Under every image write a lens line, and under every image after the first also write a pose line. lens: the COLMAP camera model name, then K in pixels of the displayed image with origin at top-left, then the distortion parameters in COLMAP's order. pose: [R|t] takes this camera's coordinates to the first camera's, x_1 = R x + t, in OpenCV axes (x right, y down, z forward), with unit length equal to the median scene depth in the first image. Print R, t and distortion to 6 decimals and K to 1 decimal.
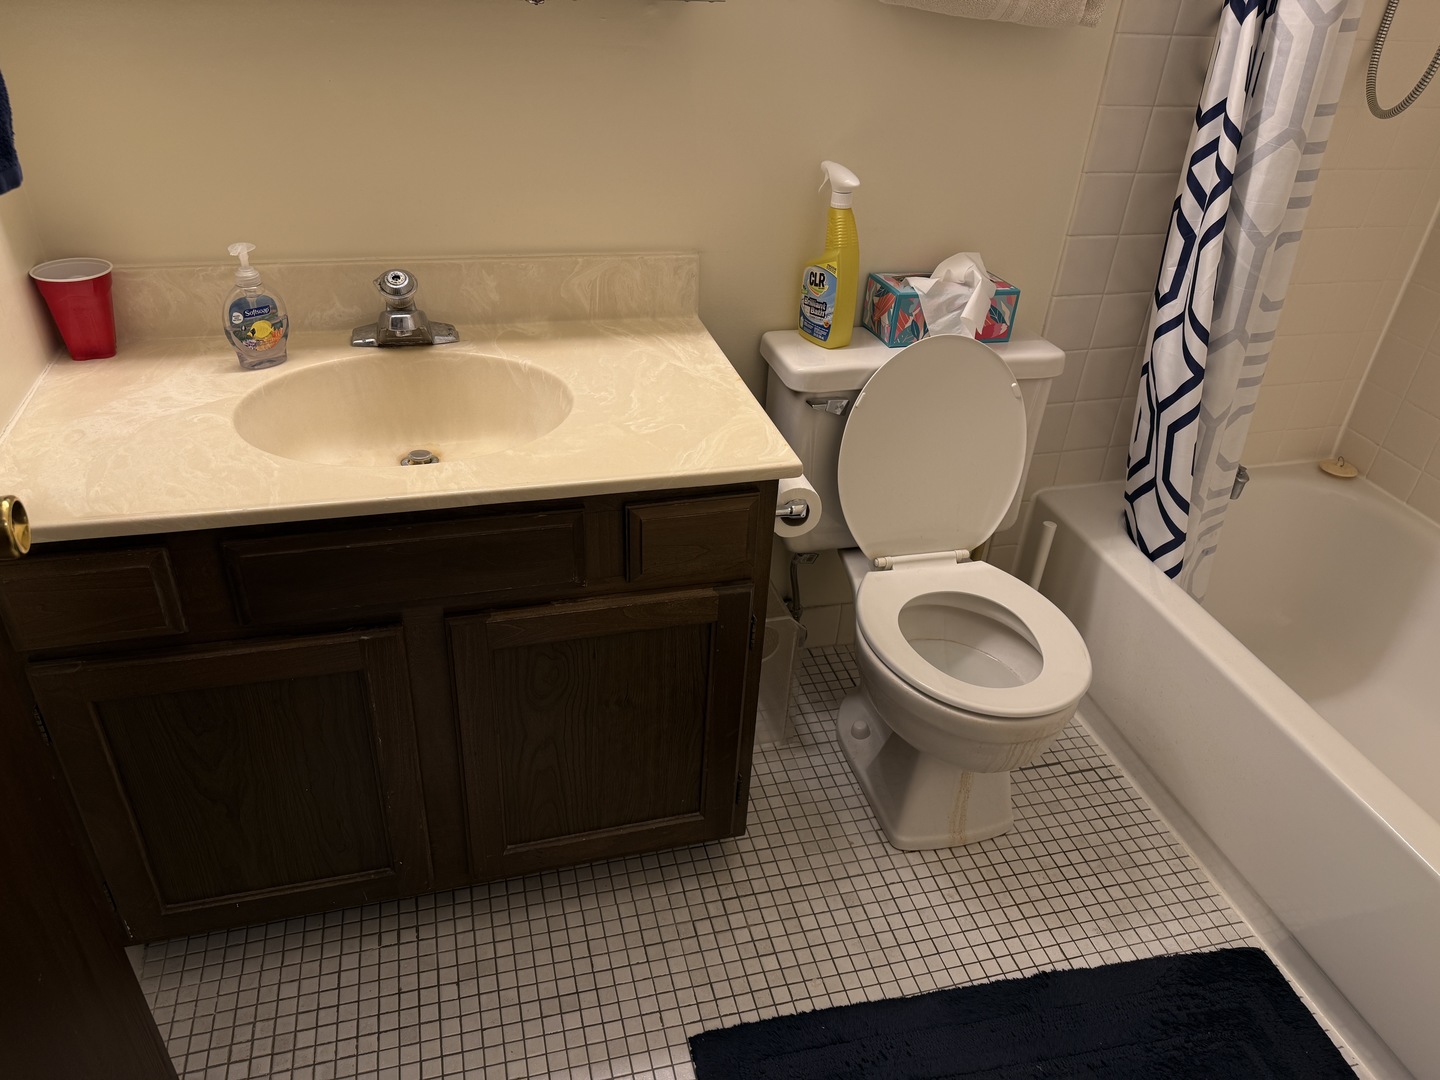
lens RADIAL K [[1001.0, 0, 720.0], [0, 1001.0, 540.0], [0, 0, 1]] dist [0.045799, -0.000194]
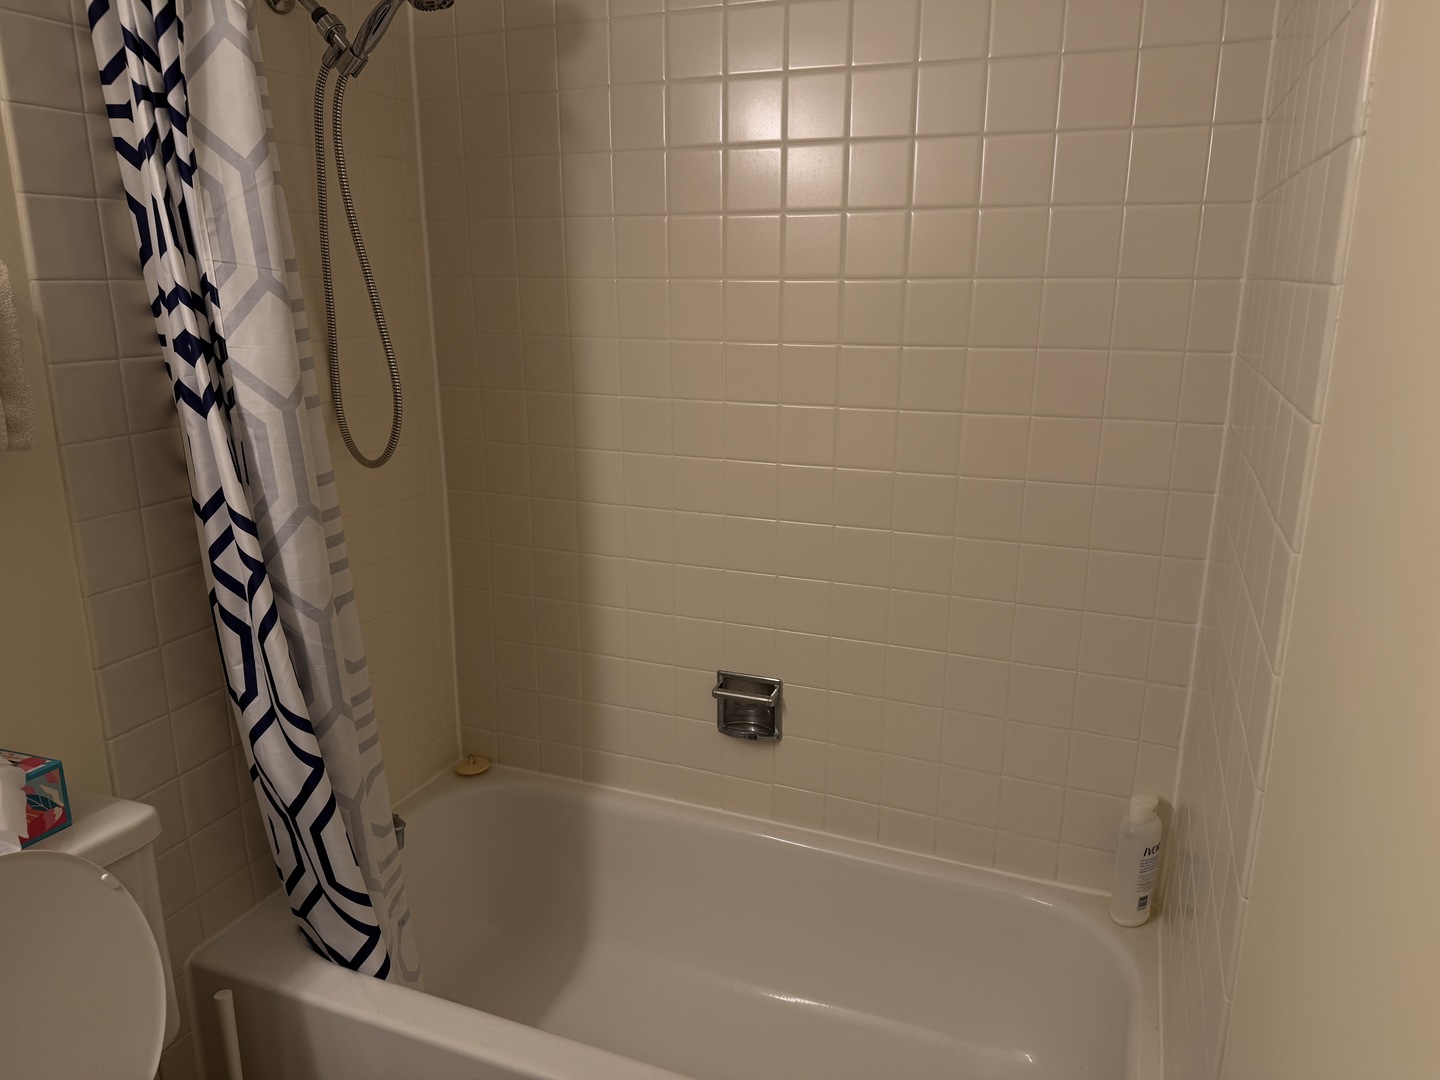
lens RADIAL K [[1077.2, 0, 720.0], [0, 1077.2, 540.0], [0, 0, 1]] dist [-0.047828, -0.002895]
pose [[0.618962, -0.251616, 0.744027, 0.063303], [0.436741, 0.897599, -0.059777, -0.133797], [-0.652797, 0.361946, 0.665471, 0.116534]]
